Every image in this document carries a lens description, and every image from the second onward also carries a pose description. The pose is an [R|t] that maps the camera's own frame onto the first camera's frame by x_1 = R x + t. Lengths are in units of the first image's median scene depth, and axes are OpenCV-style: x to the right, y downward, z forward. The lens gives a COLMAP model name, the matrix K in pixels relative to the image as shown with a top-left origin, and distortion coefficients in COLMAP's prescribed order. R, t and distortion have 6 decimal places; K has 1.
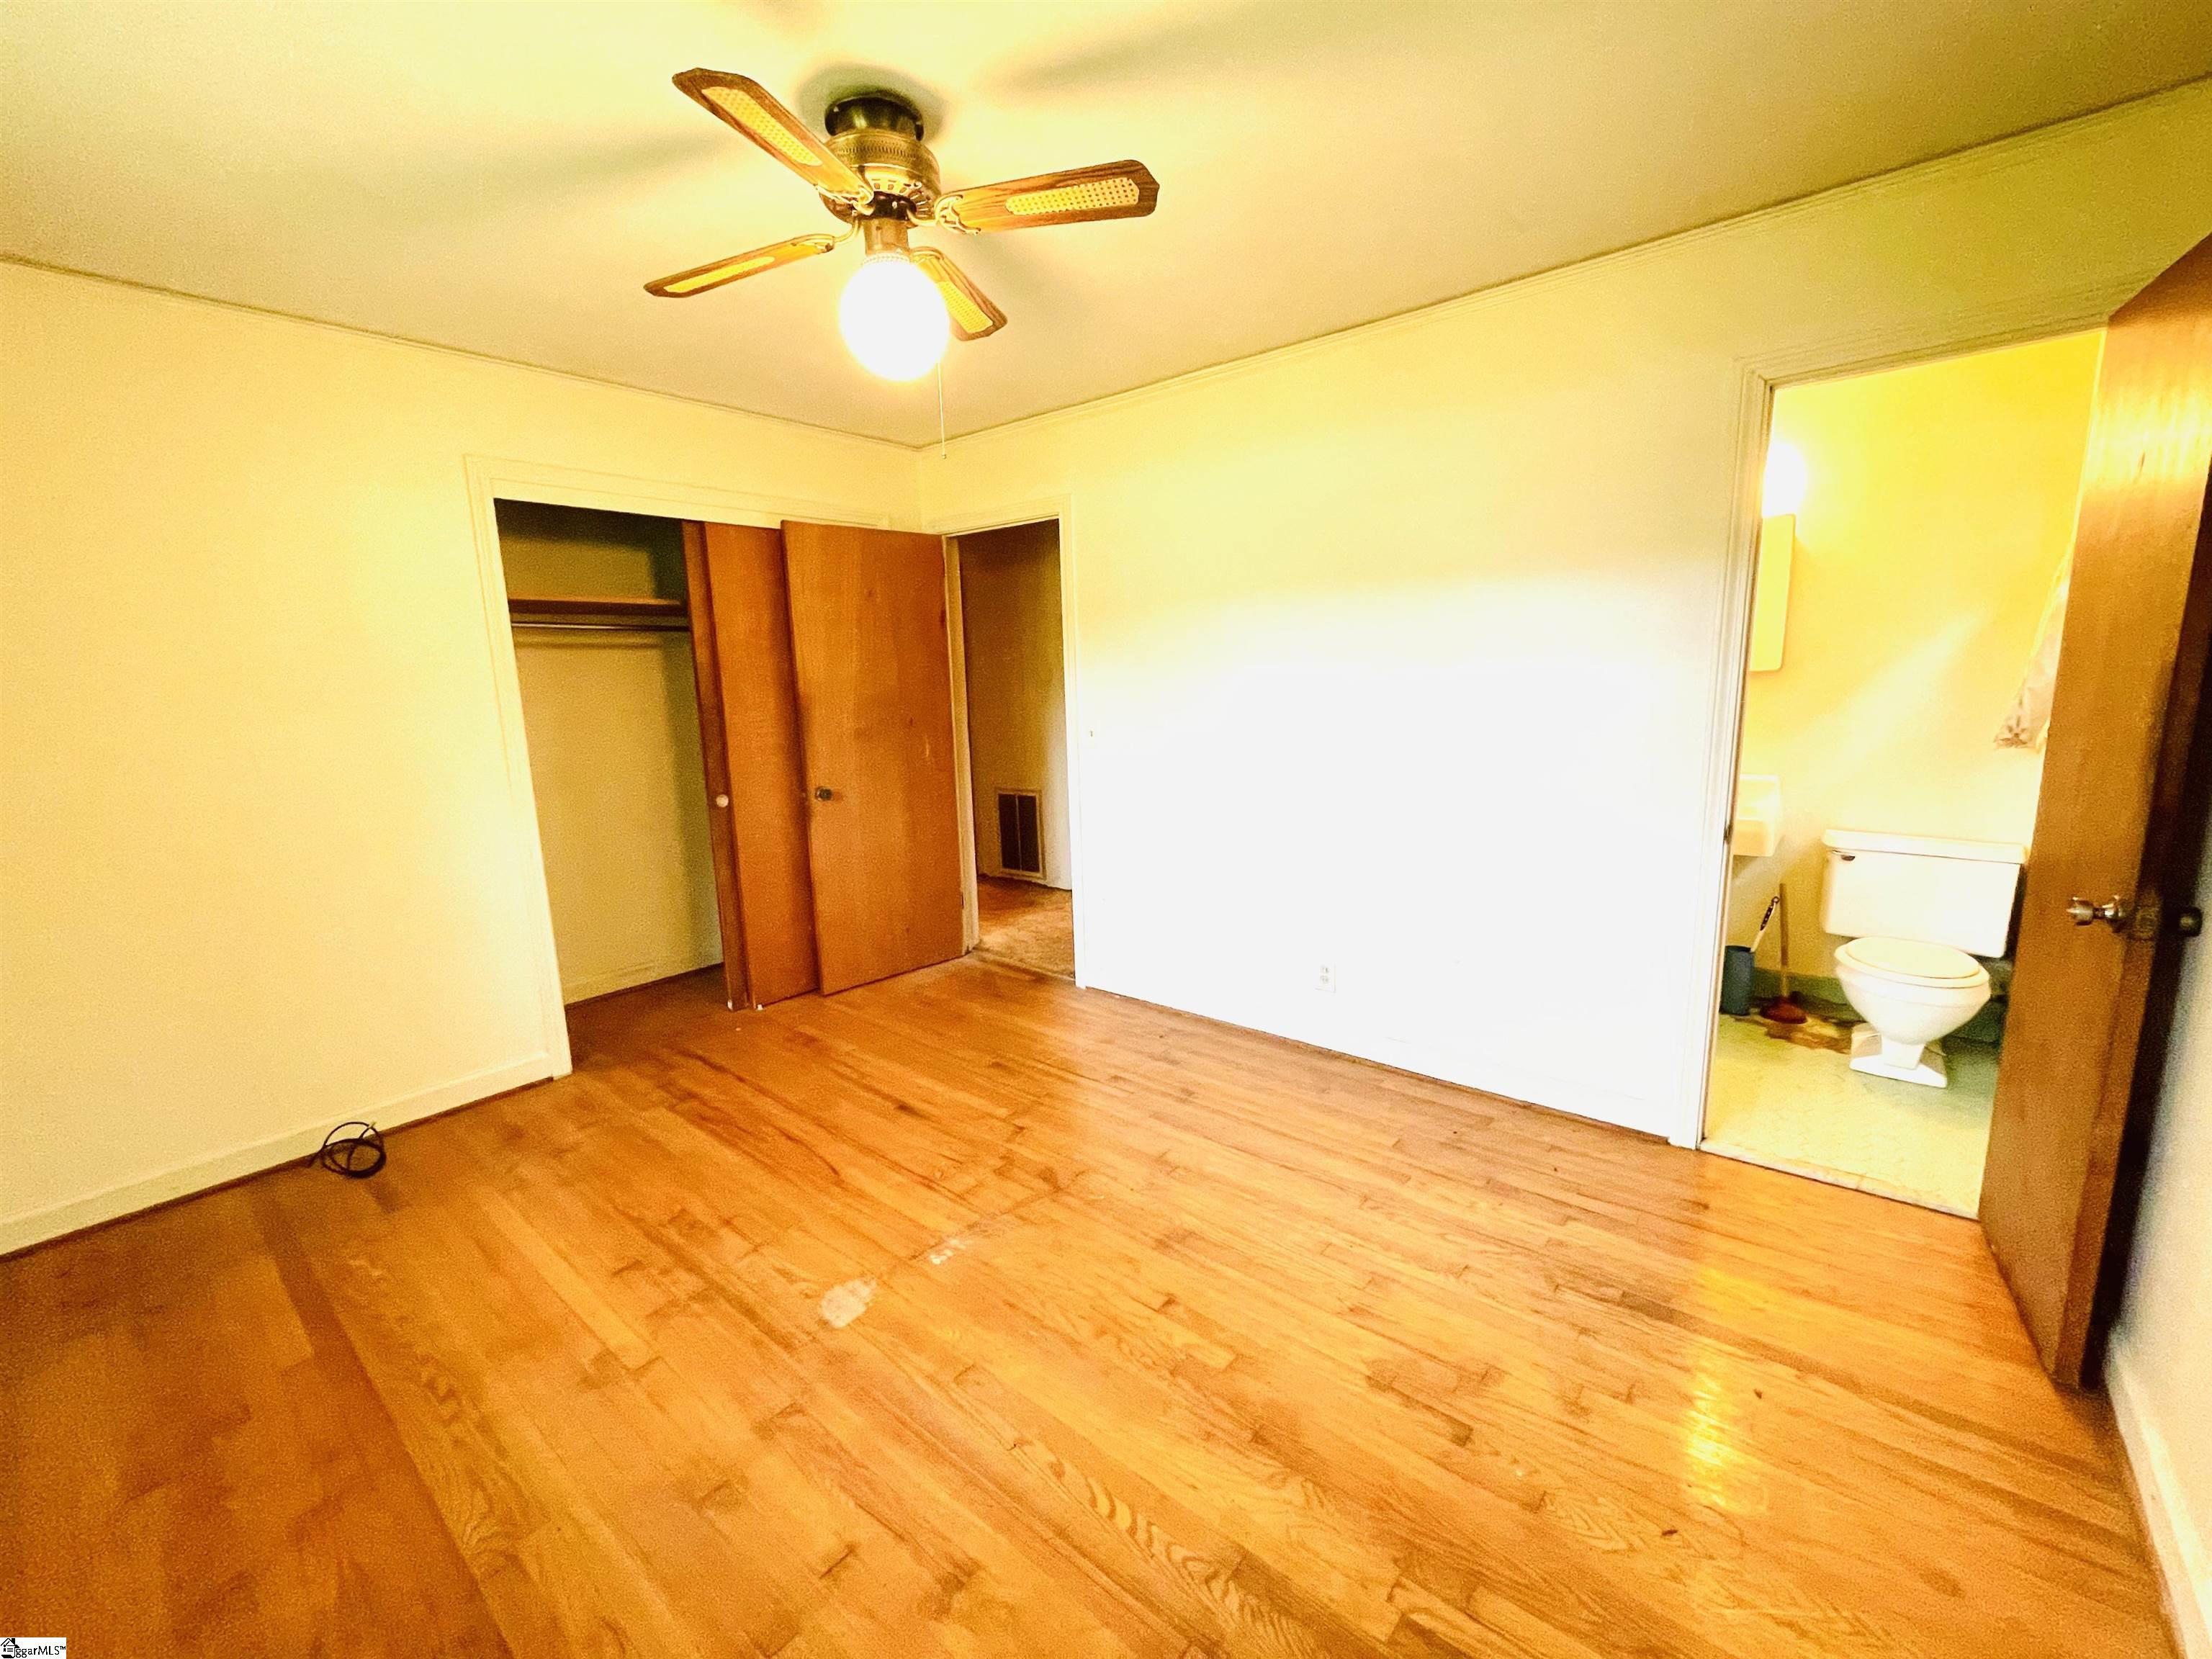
lens RADIAL K [[898.6, 0, 1106.0], [0, 898.6, 829.5], [0, 0, 1]] dist [0.000746, -0.000112]
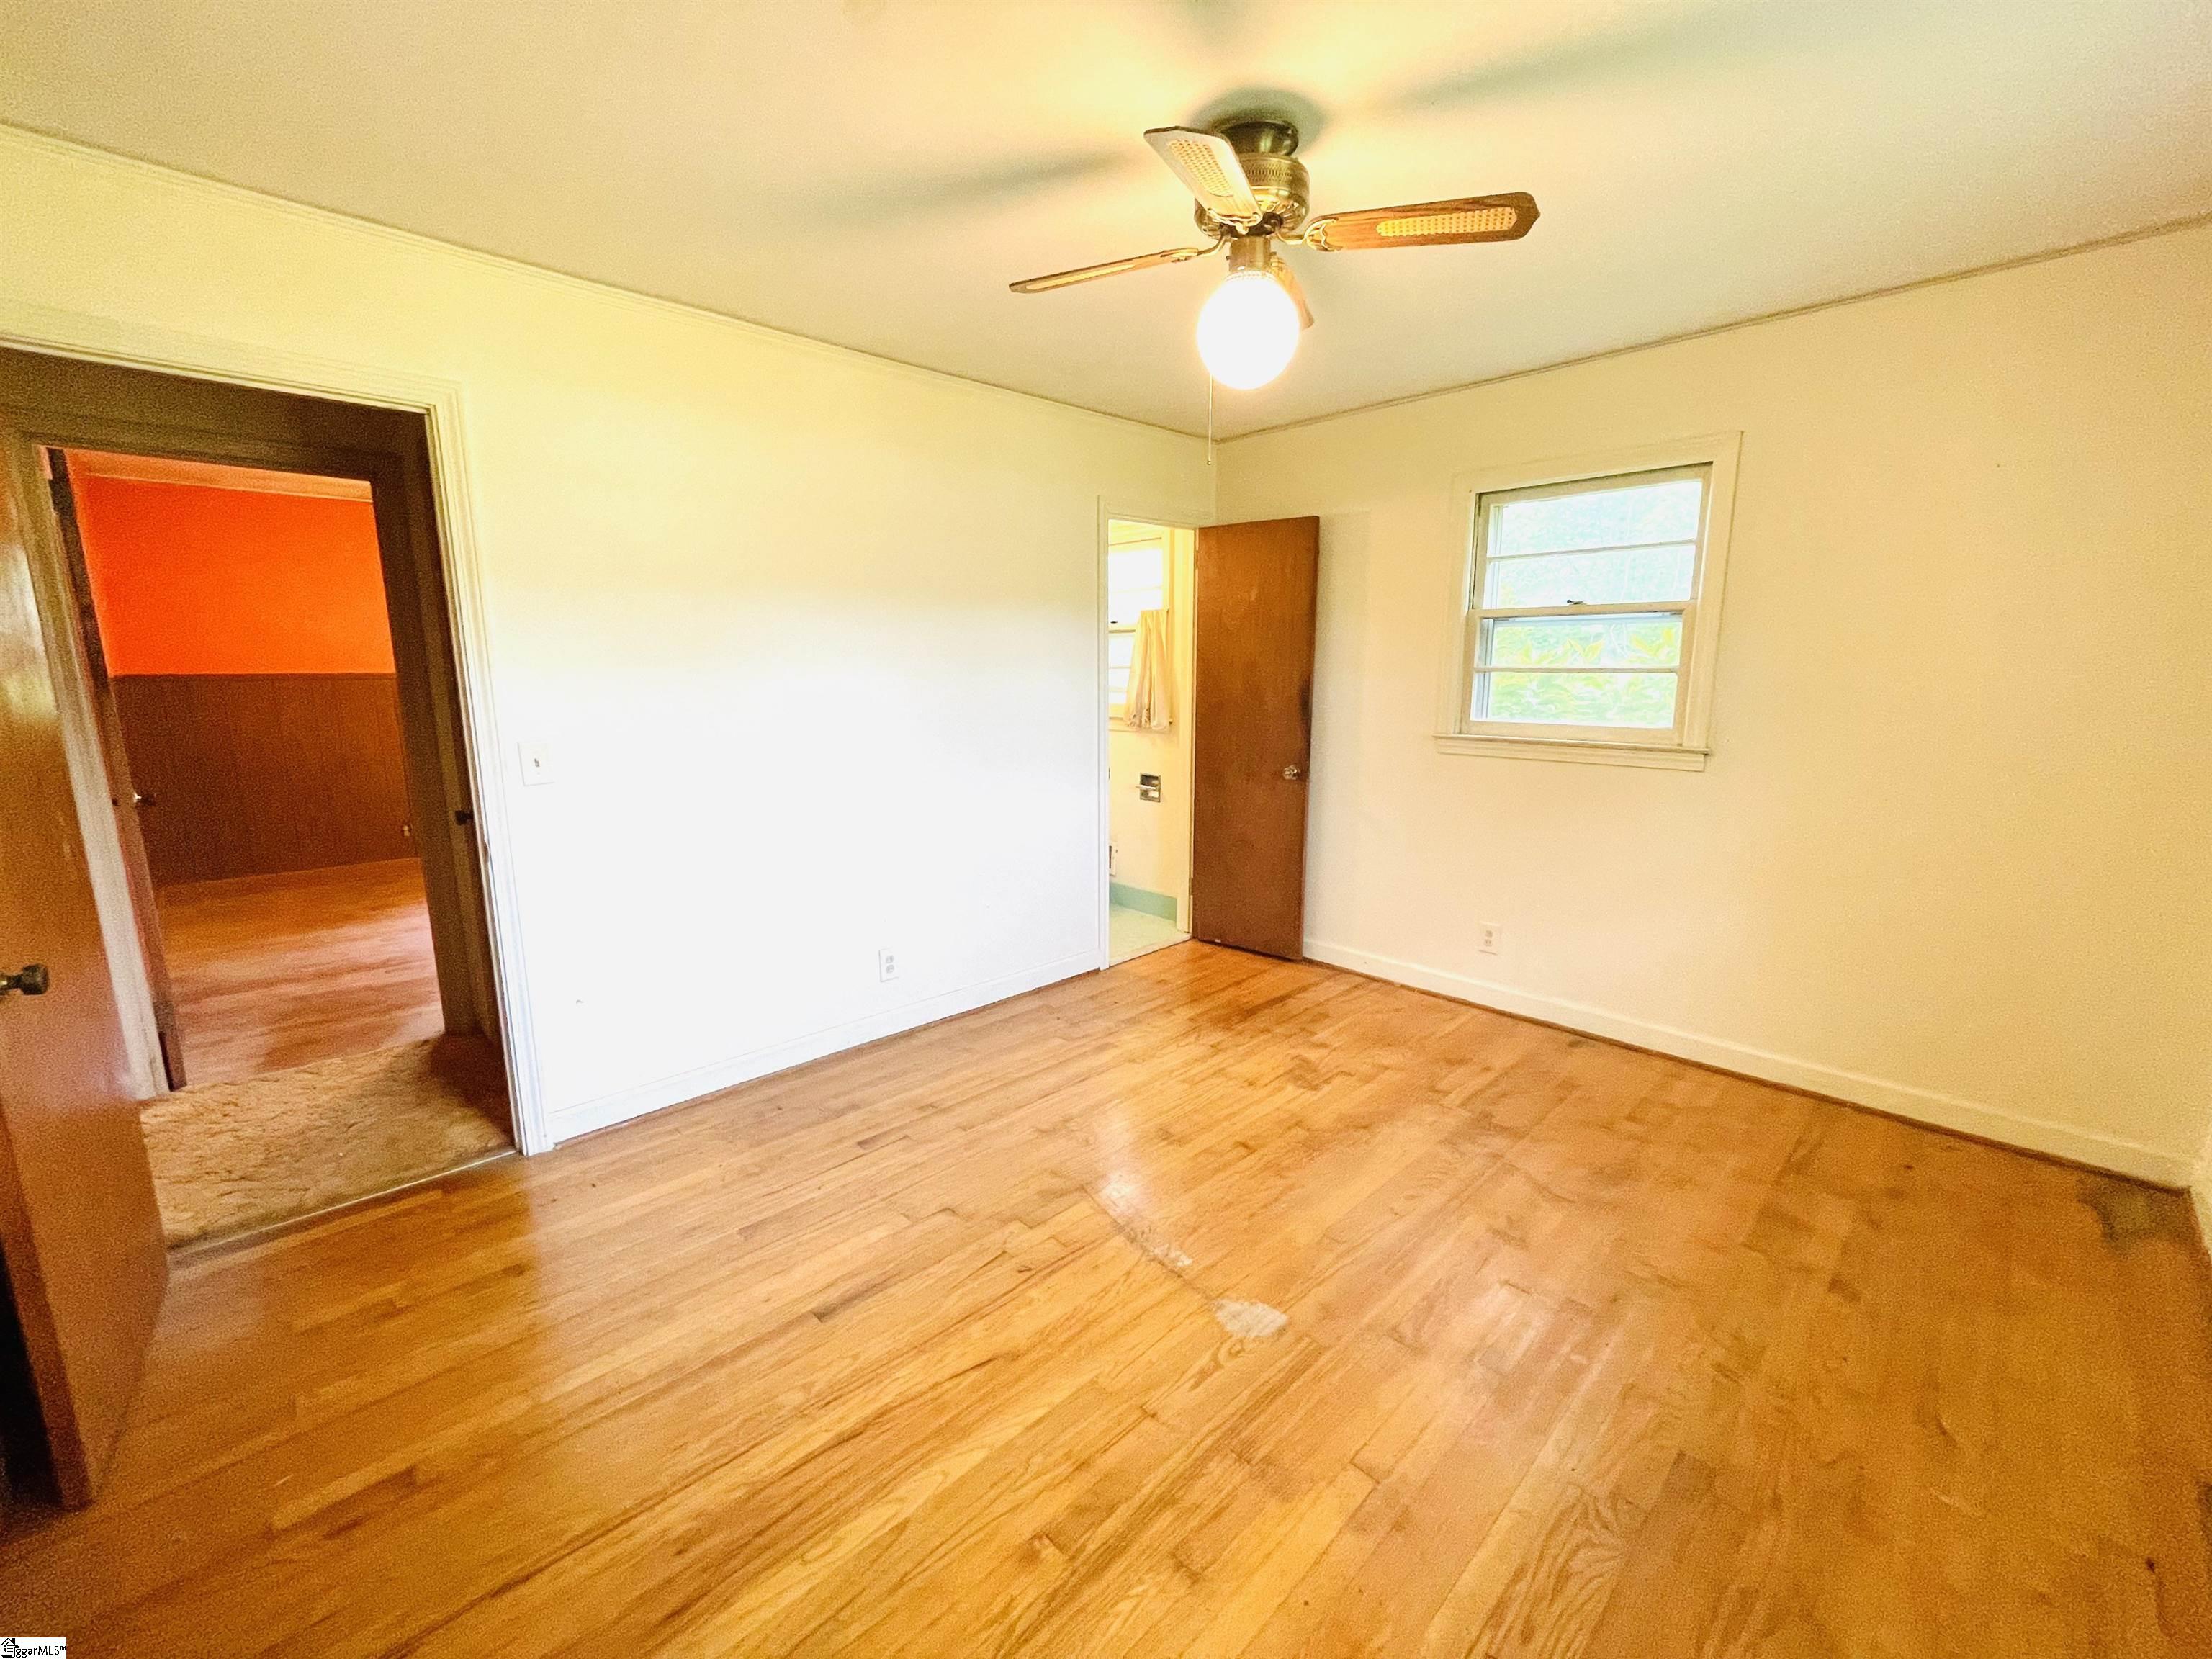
lens RADIAL K [[898.6, 0, 1106.0], [0, 898.6, 829.5], [0, 0, 1]] dist [0.000746, -0.000112]
pose [[0.103232, -0.148660, 0.983485, -1.013780], [0.169430, 0.976946, 0.129887, -0.116750], [-0.980121, 0.153223, 0.126040, 0.822493]]
